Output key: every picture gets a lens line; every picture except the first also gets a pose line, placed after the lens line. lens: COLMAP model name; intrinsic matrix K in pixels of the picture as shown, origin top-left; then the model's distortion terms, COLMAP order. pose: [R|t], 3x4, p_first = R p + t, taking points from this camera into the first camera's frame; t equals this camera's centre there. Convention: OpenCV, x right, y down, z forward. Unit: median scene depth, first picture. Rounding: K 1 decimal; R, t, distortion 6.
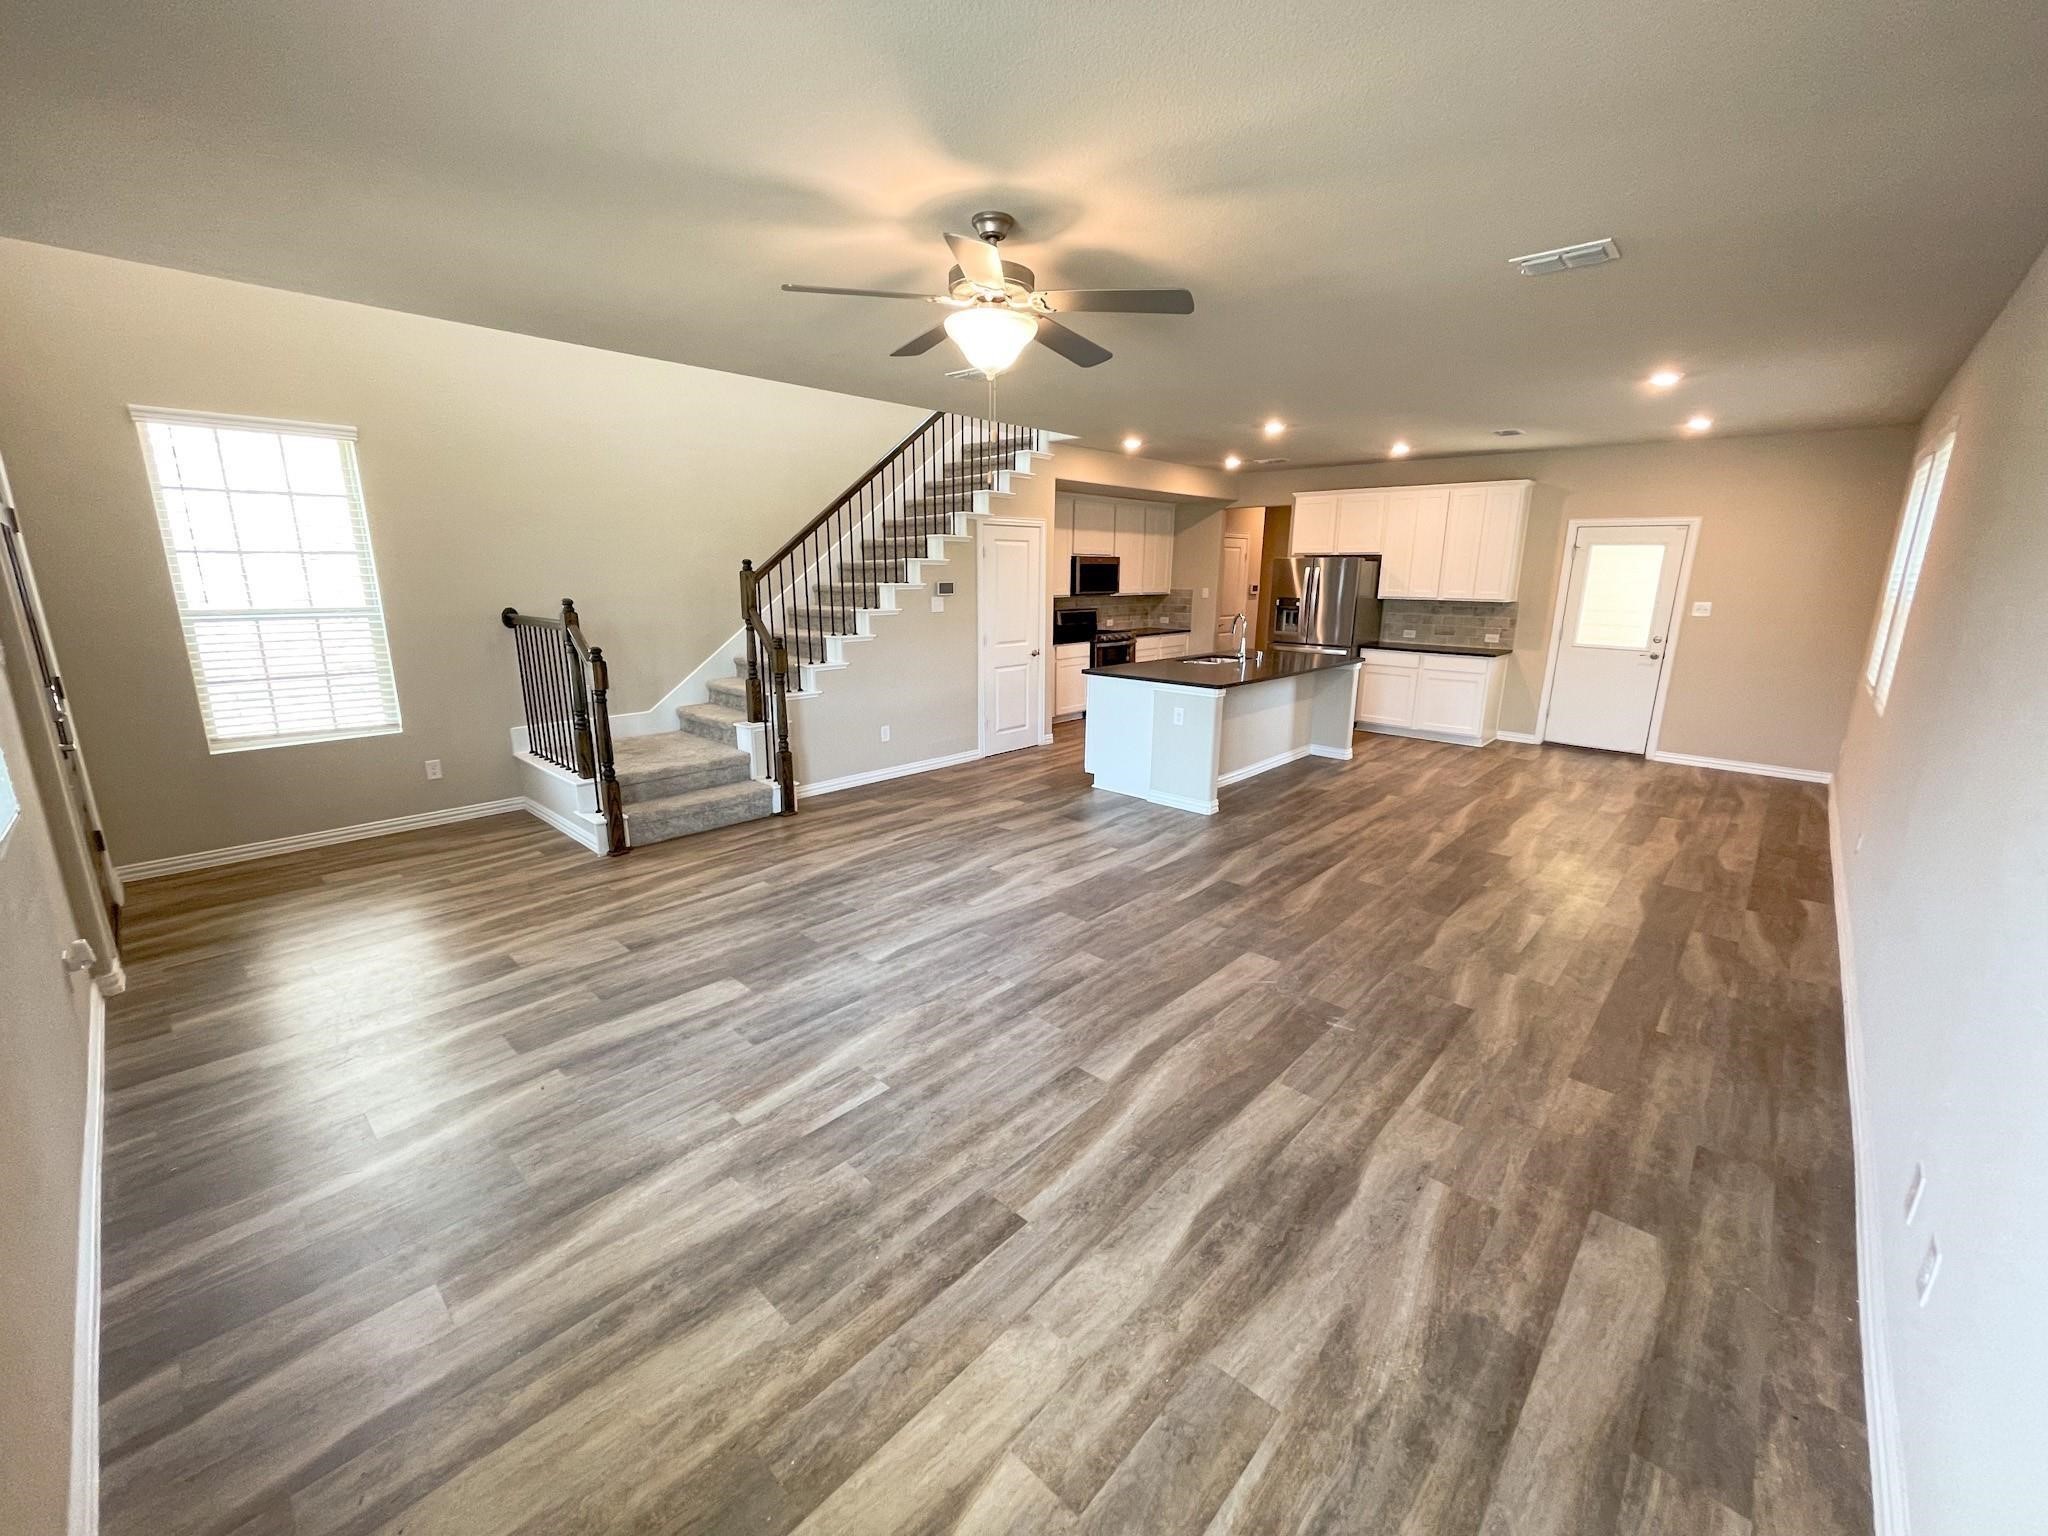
lens RADIAL K [[827.8, 0, 1019.5], [0, 827.8, 767.4], [0, 0, 1]] dist [-0.000835, -0.000833]
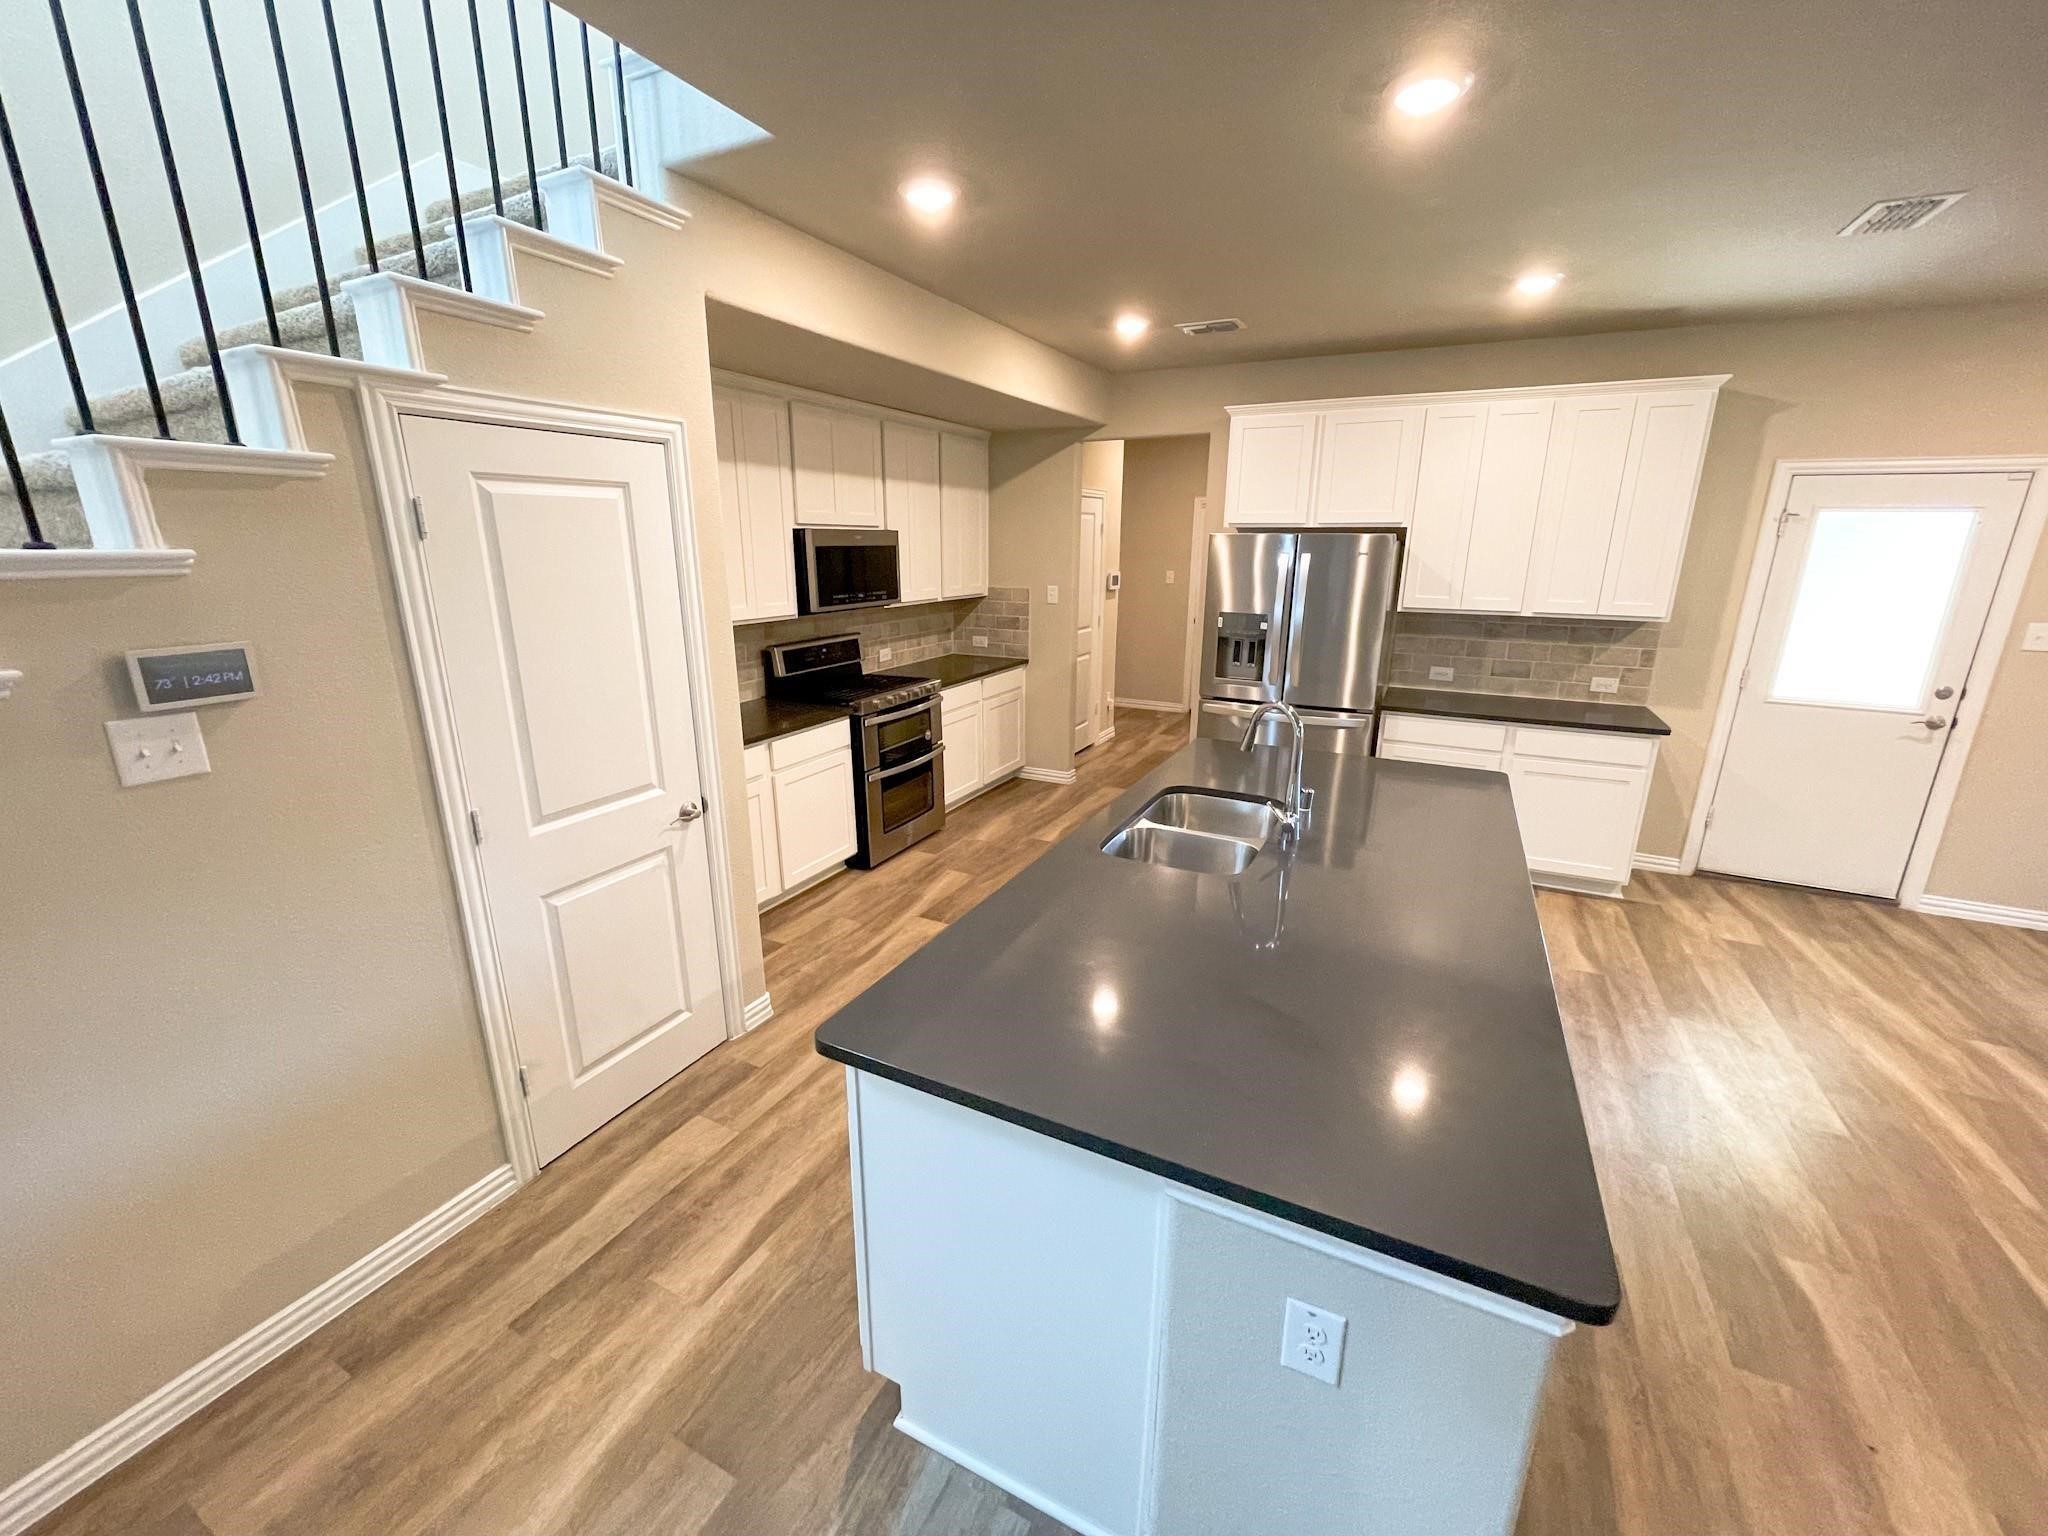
lens RADIAL K [[827.8, 0, 1023.4], [0, 827.8, 765.3], [0, 0, 1]] dist [-0.000835, -0.000833]
pose [[0.960096, -0.075269, 0.269350, 0.080040], [0.066219, 0.996898, 0.042543, -0.210069], [-0.271717, -0.023009, 0.962102, 0.807319]]
